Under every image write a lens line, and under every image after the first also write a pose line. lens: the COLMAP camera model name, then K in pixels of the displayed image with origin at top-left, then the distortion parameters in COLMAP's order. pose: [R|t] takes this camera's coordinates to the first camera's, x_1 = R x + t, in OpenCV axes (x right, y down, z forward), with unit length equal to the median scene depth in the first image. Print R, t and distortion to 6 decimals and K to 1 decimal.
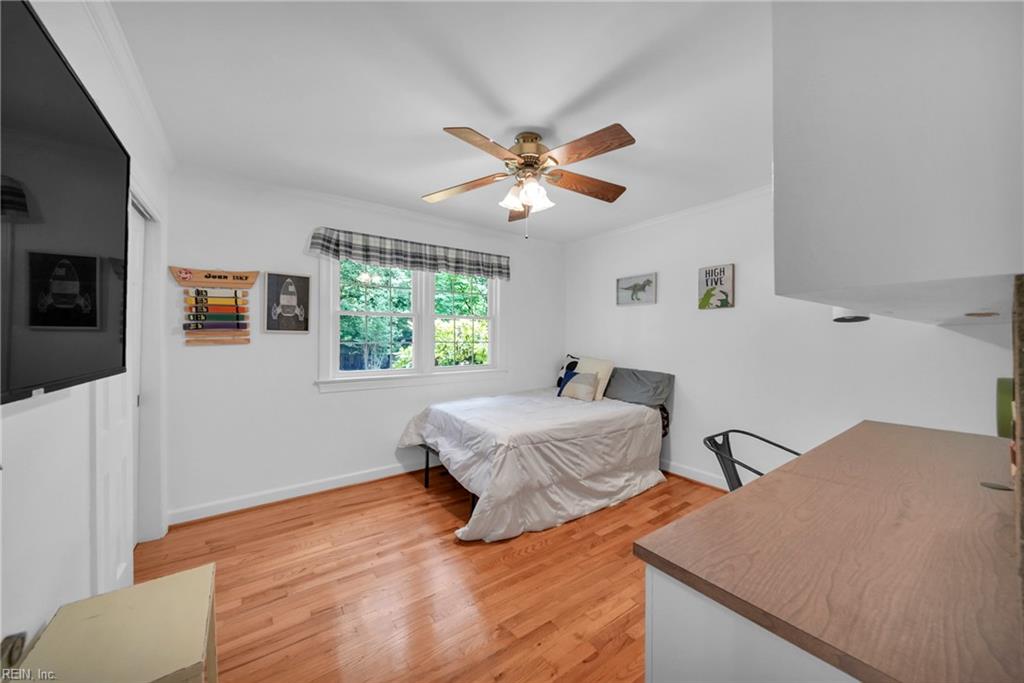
lens RADIAL K [[363.6, 0, 510.2], [0, 363.6, 334.4], [0, 0, 1]] dist [0.001868, -0.004042]
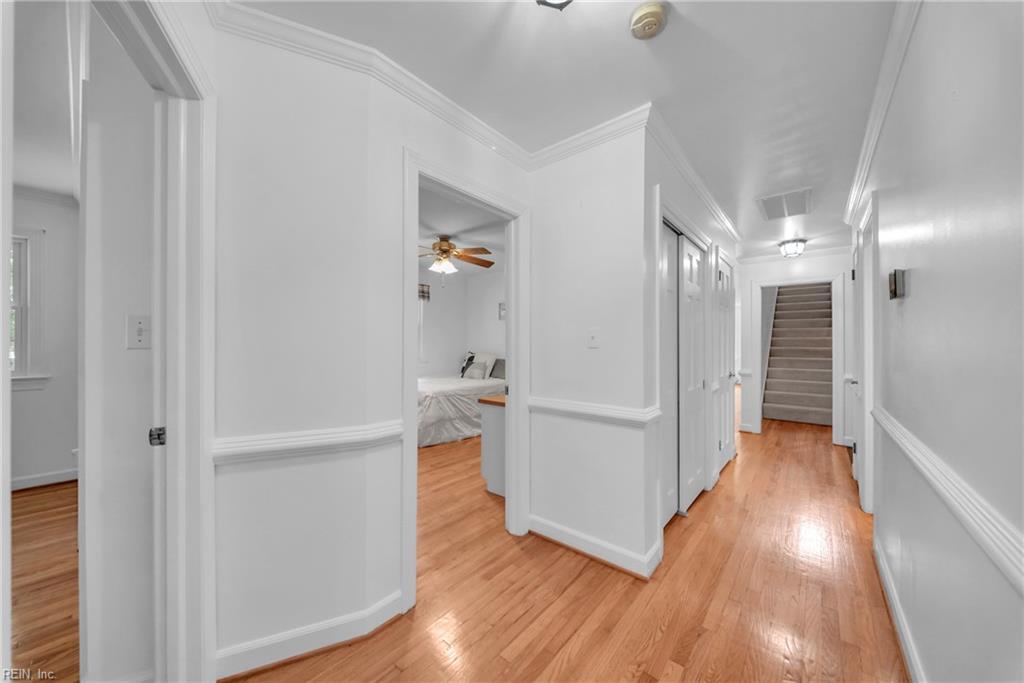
lens RADIAL K [[363.6, 0, 510.2], [0, 363.6, 334.4], [0, 0, 1]] dist [0.001868, -0.004042]
pose [[0.970387, 0.006683, 0.241463, -0.066146], [-0.003049, 0.999876, -0.015420, 0.012648], [-0.241536, 0.014227, 0.970288, -0.863386]]
